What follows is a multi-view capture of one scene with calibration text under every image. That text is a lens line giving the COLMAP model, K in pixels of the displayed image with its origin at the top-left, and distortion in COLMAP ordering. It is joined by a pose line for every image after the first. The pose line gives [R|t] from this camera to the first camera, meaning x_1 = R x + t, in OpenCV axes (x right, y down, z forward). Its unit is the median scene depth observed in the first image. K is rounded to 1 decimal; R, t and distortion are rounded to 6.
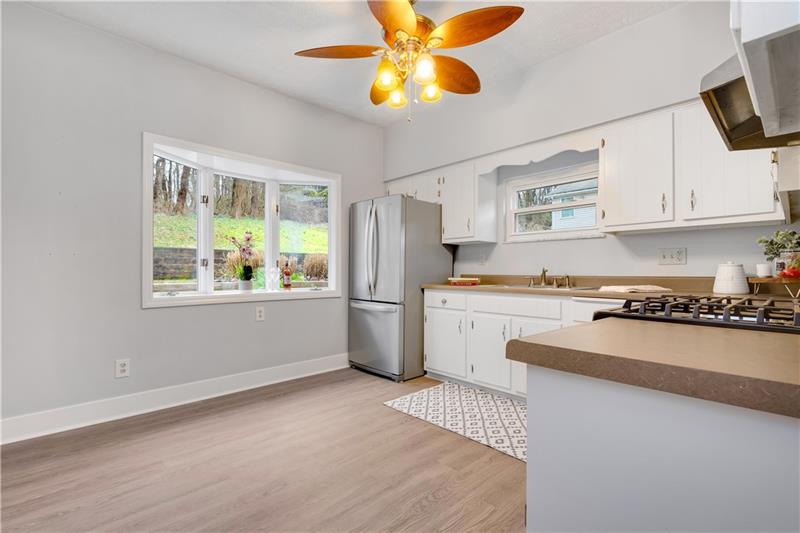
lens RADIAL K [[365.1, 0, 393.8], [0, 365.1, 268.4], [0, 0, 1]] dist [0.000823, -0.000176]
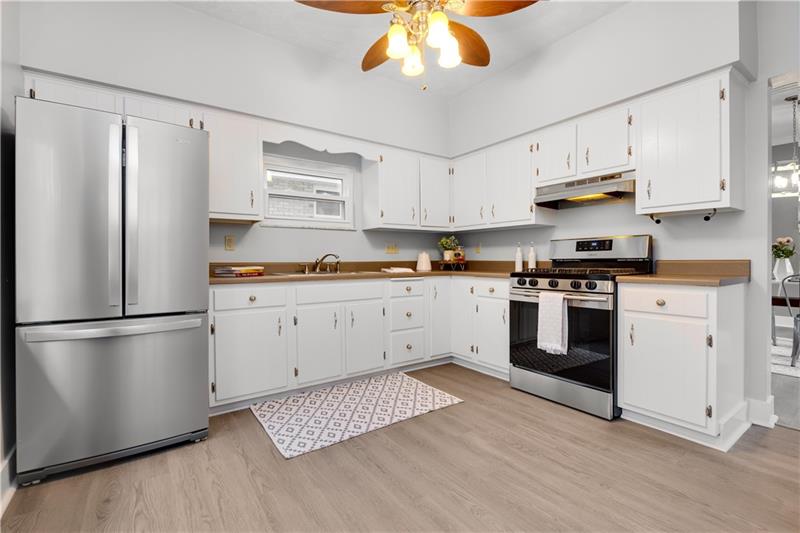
lens RADIAL K [[365.1, 0, 394.1], [0, 365.1, 262.1], [0, 0, 1]] dist [0.000823, -0.000176]
pose [[0.128822, -0.014201, 0.991566, -0.652230], [-0.006484, 0.999864, 0.015162, 0.002927], [-0.991647, -0.008383, 0.128712, 0.719994]]
